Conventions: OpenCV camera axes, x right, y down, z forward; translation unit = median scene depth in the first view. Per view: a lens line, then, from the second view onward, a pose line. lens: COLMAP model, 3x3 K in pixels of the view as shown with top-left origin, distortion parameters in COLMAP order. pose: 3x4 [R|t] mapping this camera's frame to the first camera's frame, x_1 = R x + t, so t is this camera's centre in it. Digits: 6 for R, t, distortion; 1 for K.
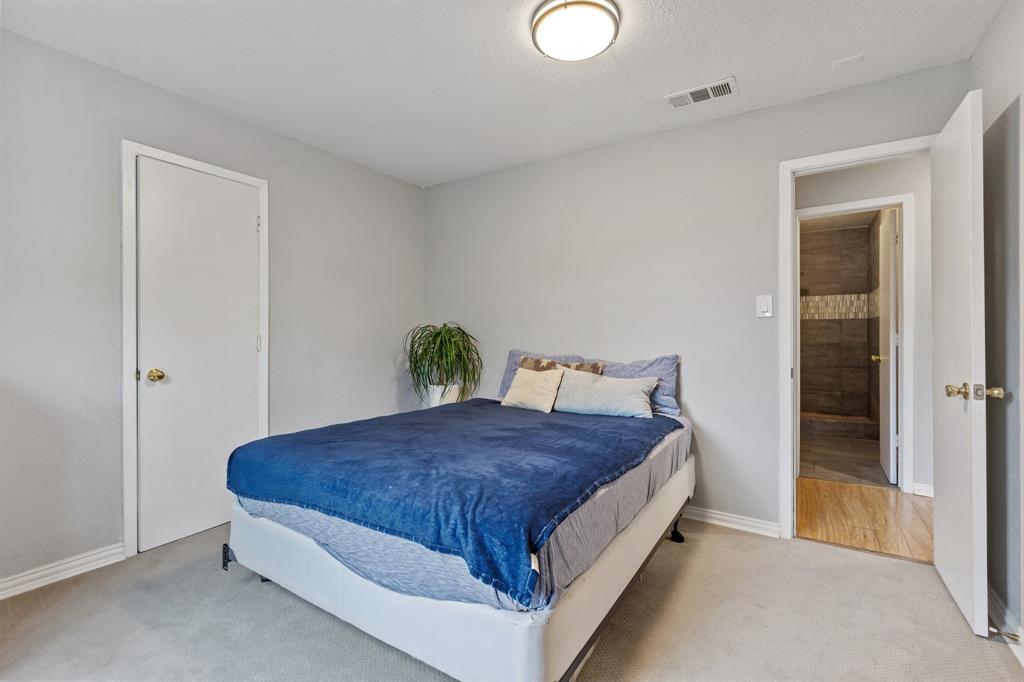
lens RADIAL K [[454.0, 0, 511.6], [0, 454.0, 338.6], [0, 0, 1]] dist [-0.000334, -0.000204]
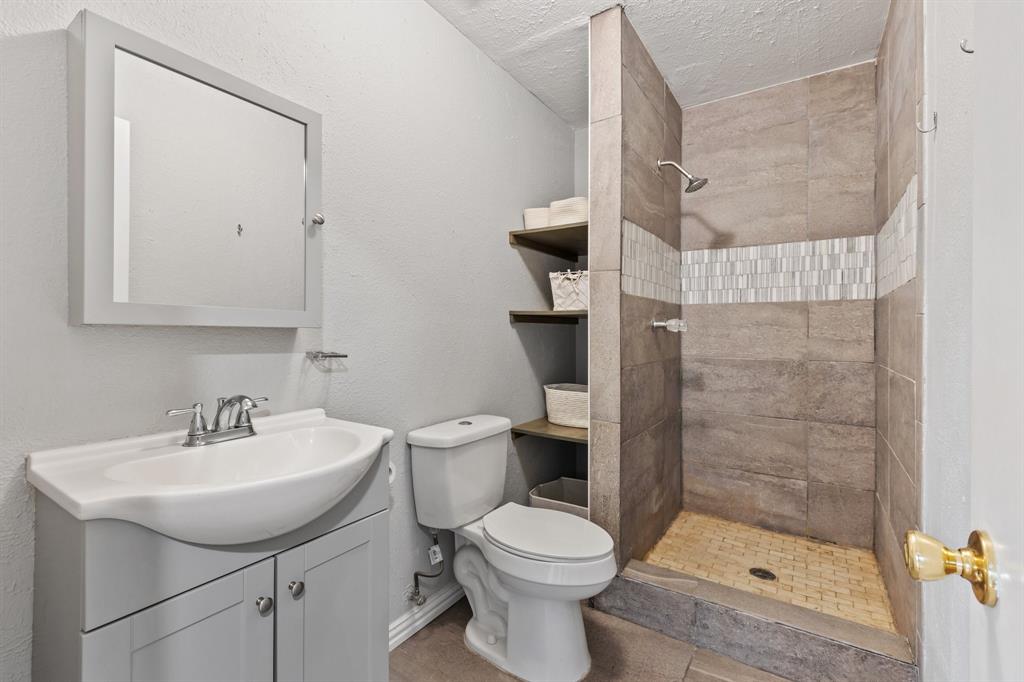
lens RADIAL K [[454.0, 0, 509.4], [0, 454.0, 335.0], [0, 0, 1]] dist [-0.000334, -0.000204]
pose [[0.999549, 0.005593, -0.029510, 0.472911], [-0.005521, 0.999982, 0.002527, -0.012808], [0.029524, -0.002363, 0.999561, 0.588959]]
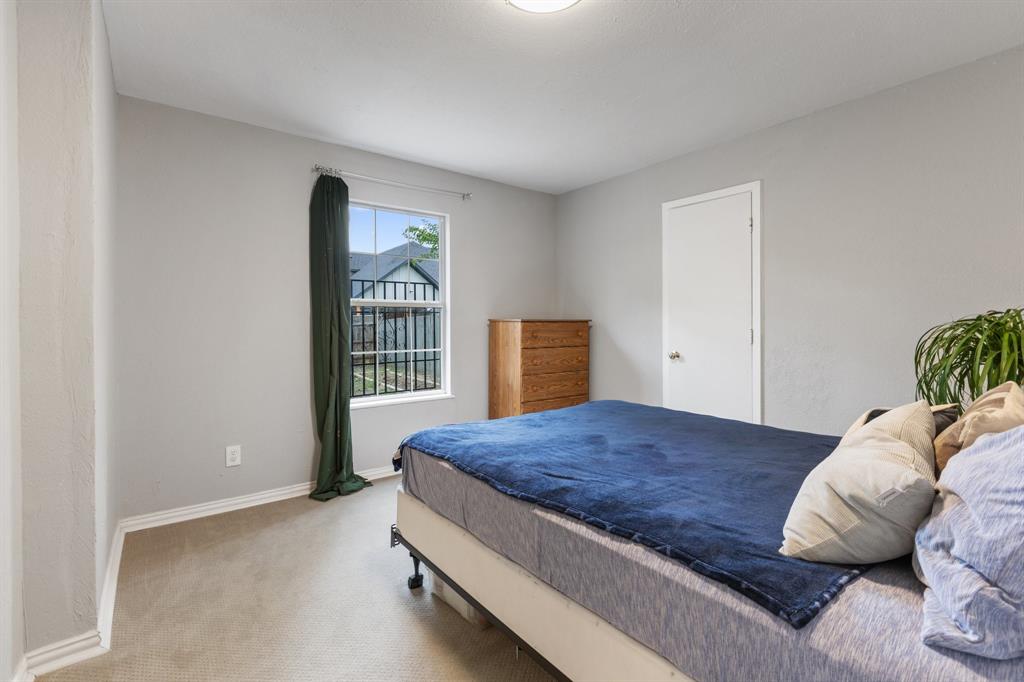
lens RADIAL K [[454.0, 0, 510.5], [0, 454.0, 337.7], [0, 0, 1]] dist [-0.000334, -0.000204]
pose [[-0.337372, 0.023715, -0.941073, 1.444935], [0.005796, 0.999716, 0.023115, -0.027926], [0.941354, 0.002344, -0.337413, 1.793813]]
